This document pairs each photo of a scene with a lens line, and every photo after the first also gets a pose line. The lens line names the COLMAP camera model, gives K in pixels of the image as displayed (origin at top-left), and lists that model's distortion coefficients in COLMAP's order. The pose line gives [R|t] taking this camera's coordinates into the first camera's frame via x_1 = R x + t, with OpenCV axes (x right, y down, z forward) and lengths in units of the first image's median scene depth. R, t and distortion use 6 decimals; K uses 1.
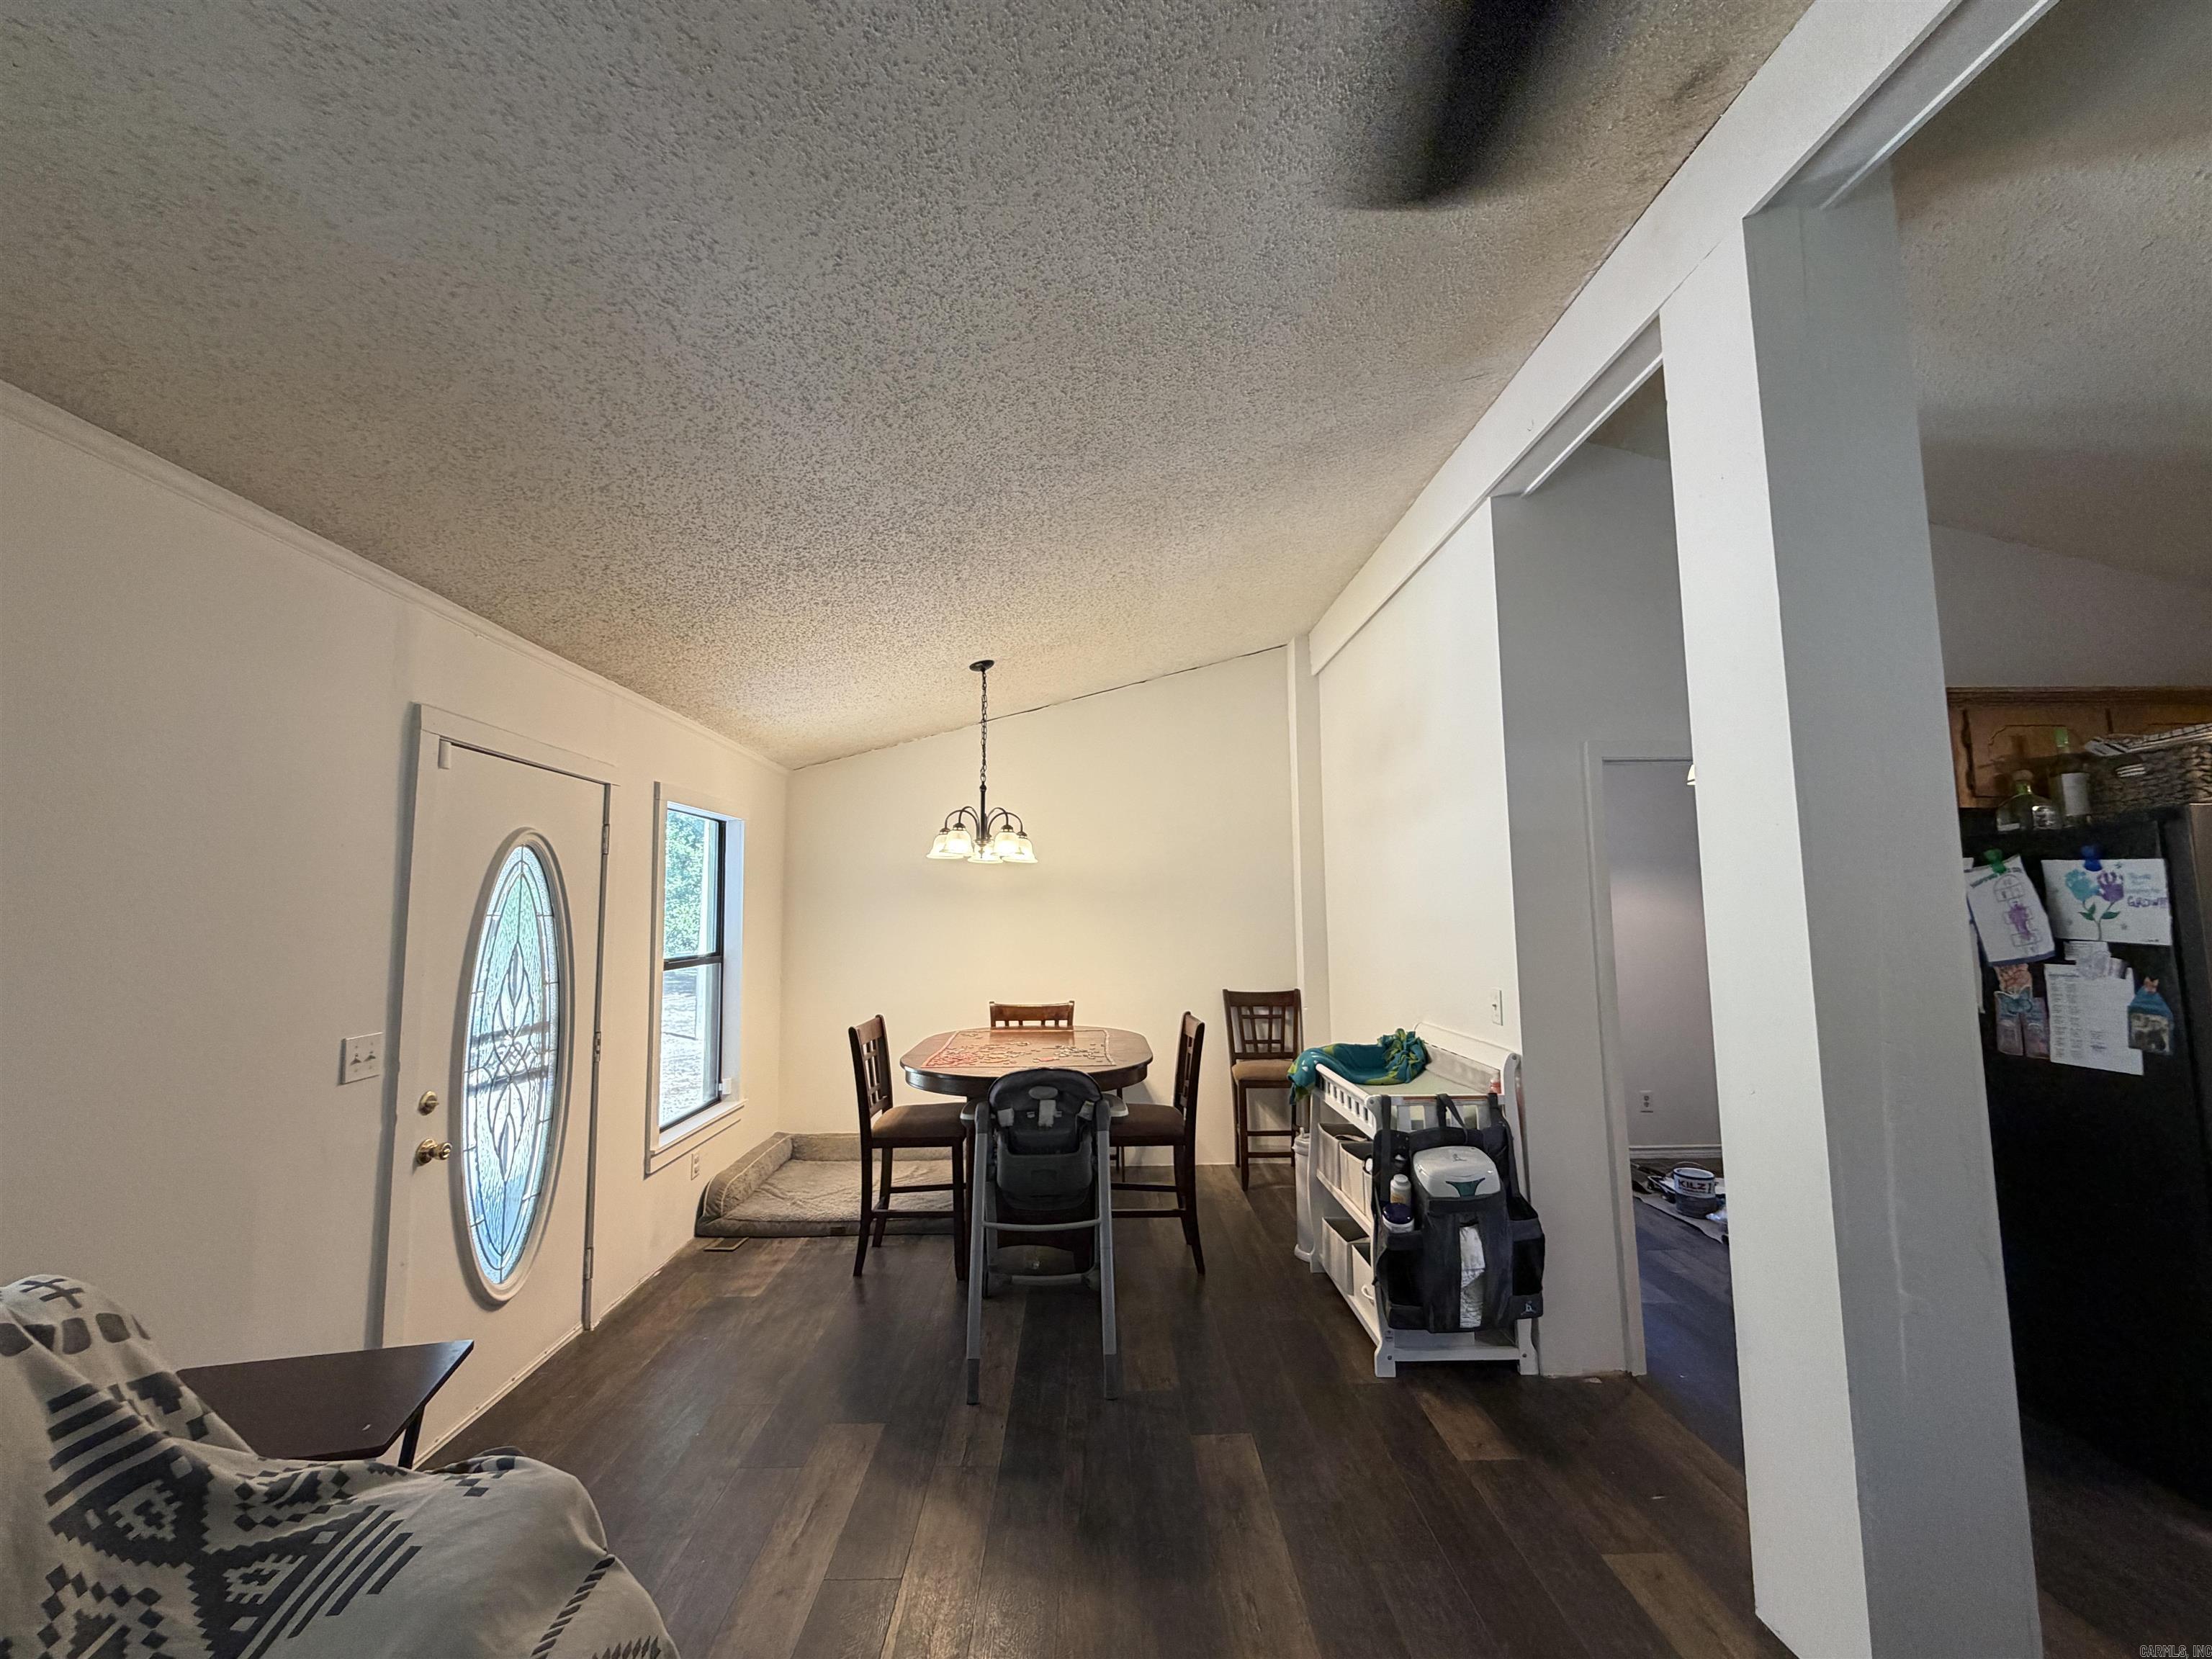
lens RADIAL K [[877.4, 0, 1106.0], [0, 877.4, 829.5], [0, 0, 1]] dist [0.000034, -0.000285]
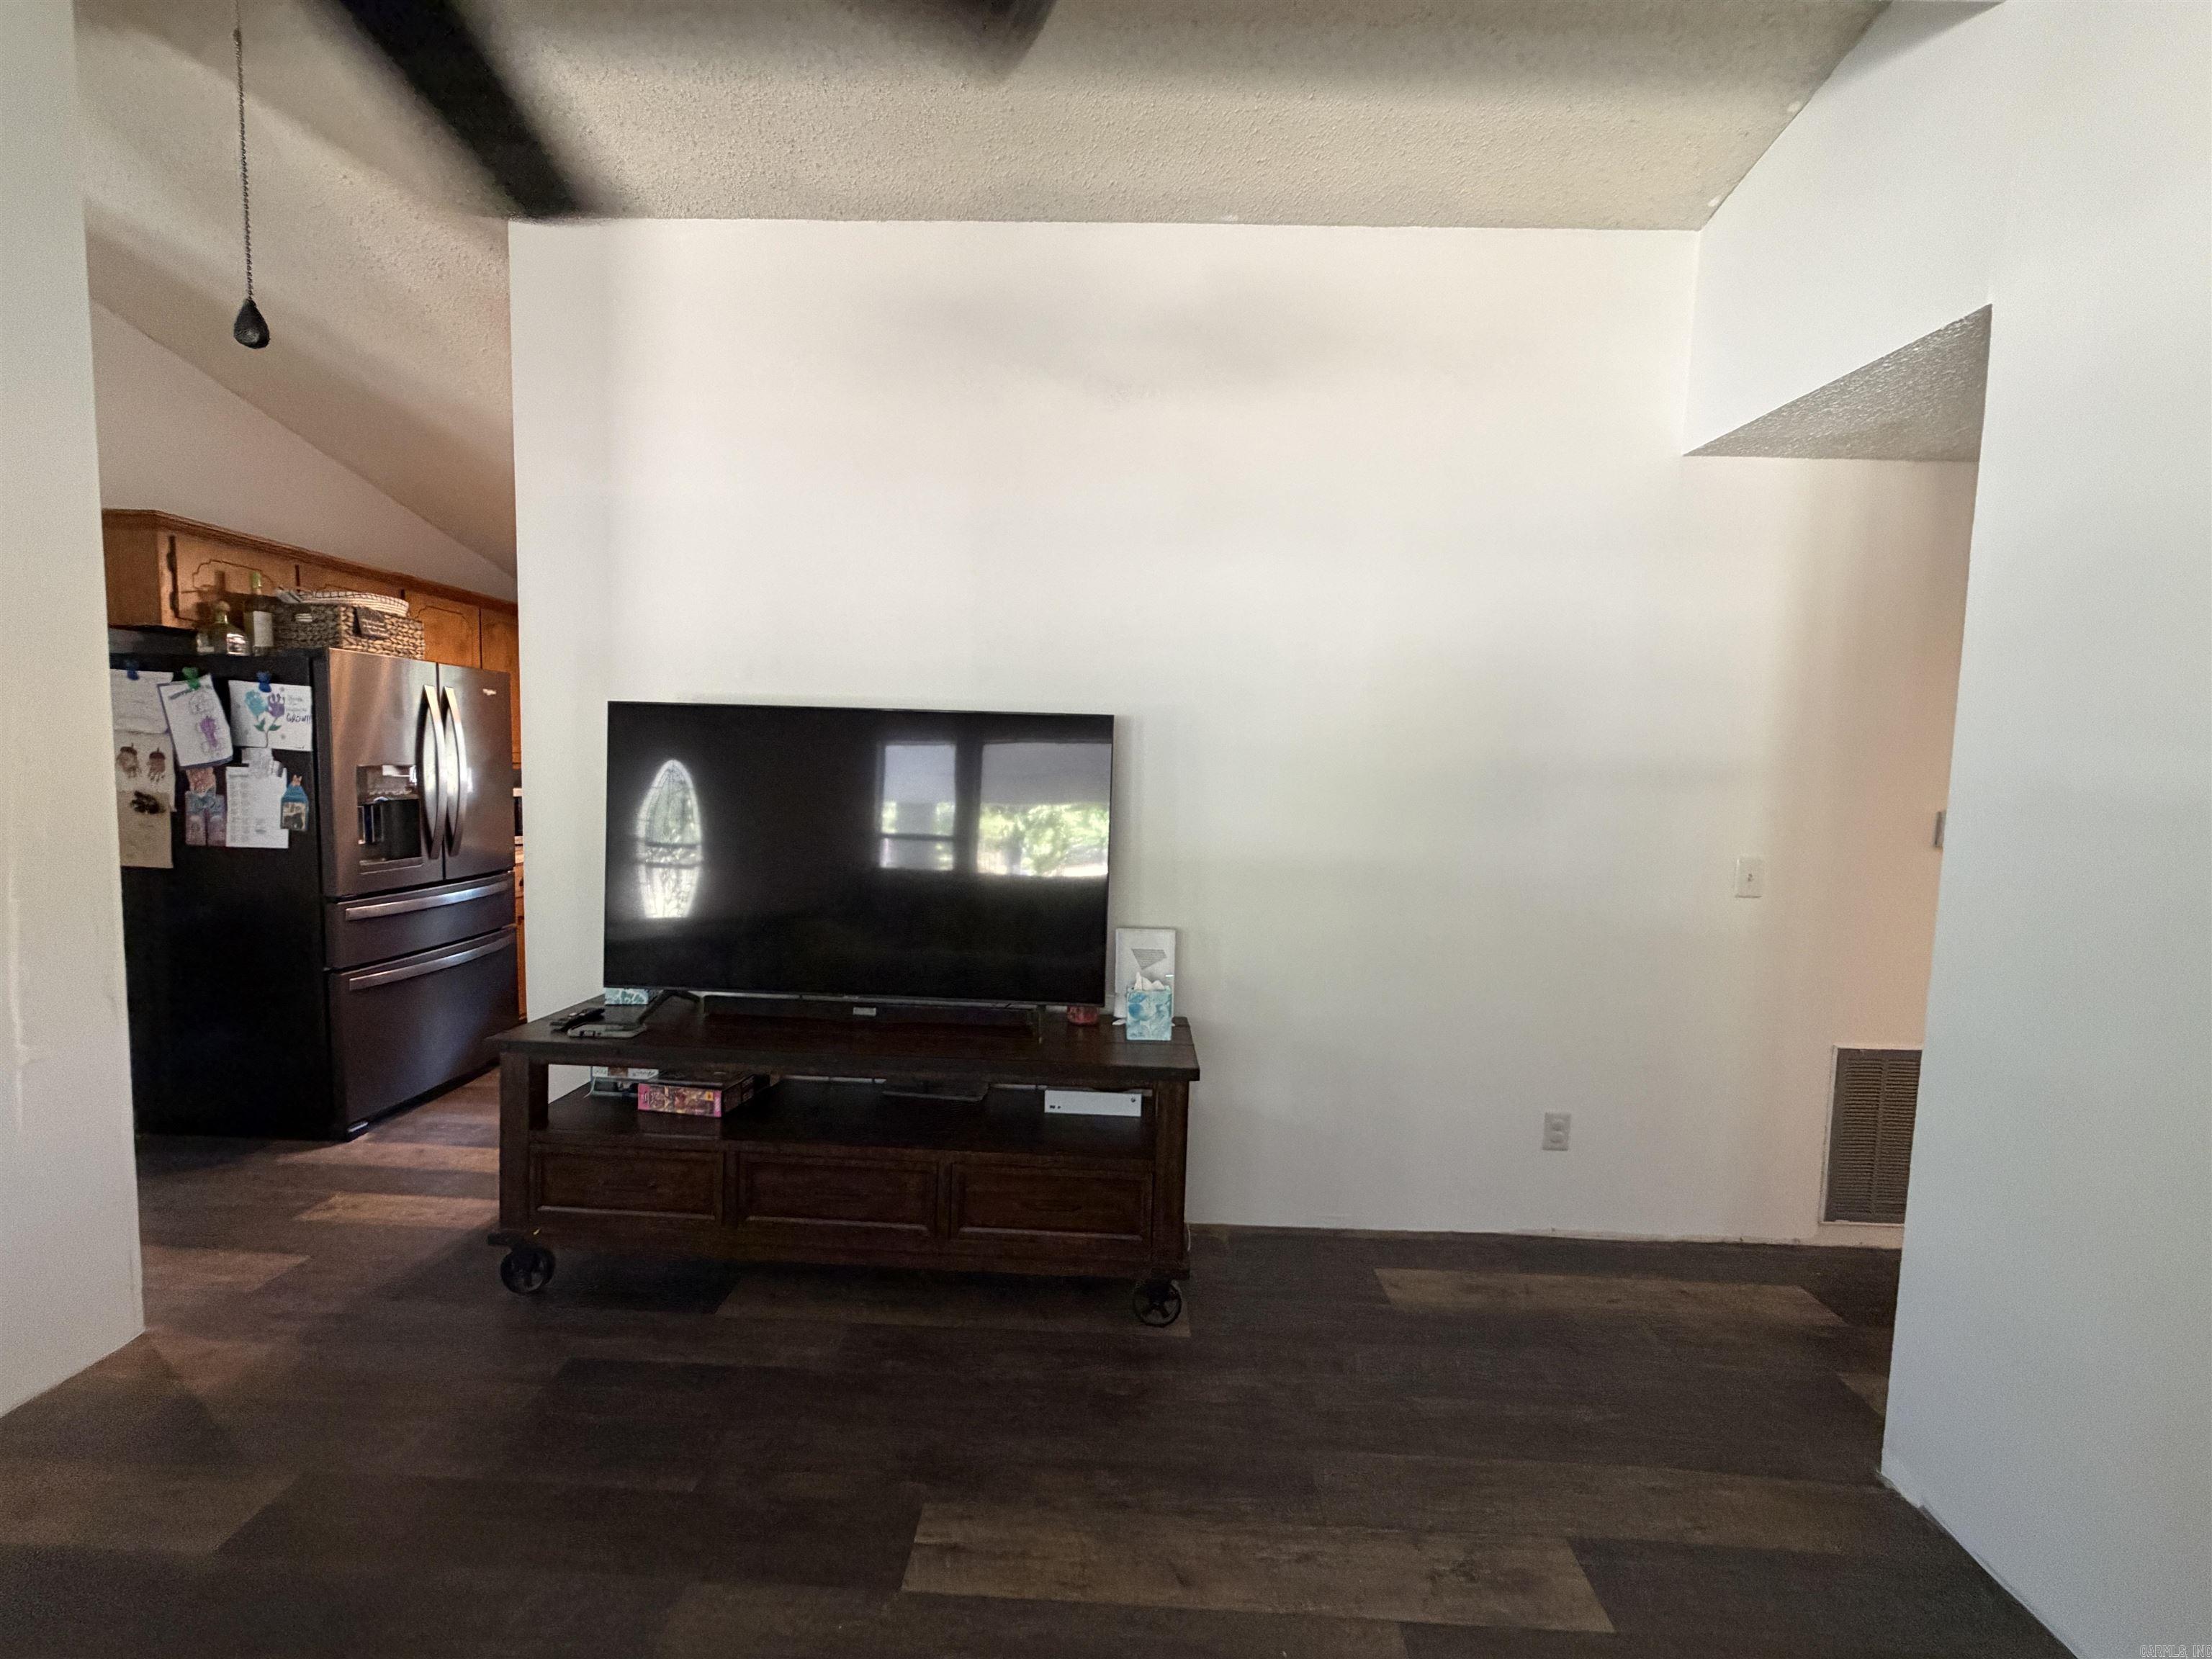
lens RADIAL K [[877.4, 0, 1106.0], [0, 877.4, 829.5], [0, 0, 1]] dist [0.000034, -0.000285]
pose [[0.037790, -0.068337, 0.996946, -0.090735], [-0.124223, 0.989599, 0.072542, 0.001159], [-0.991534, -0.126585, 0.028908, -0.247696]]
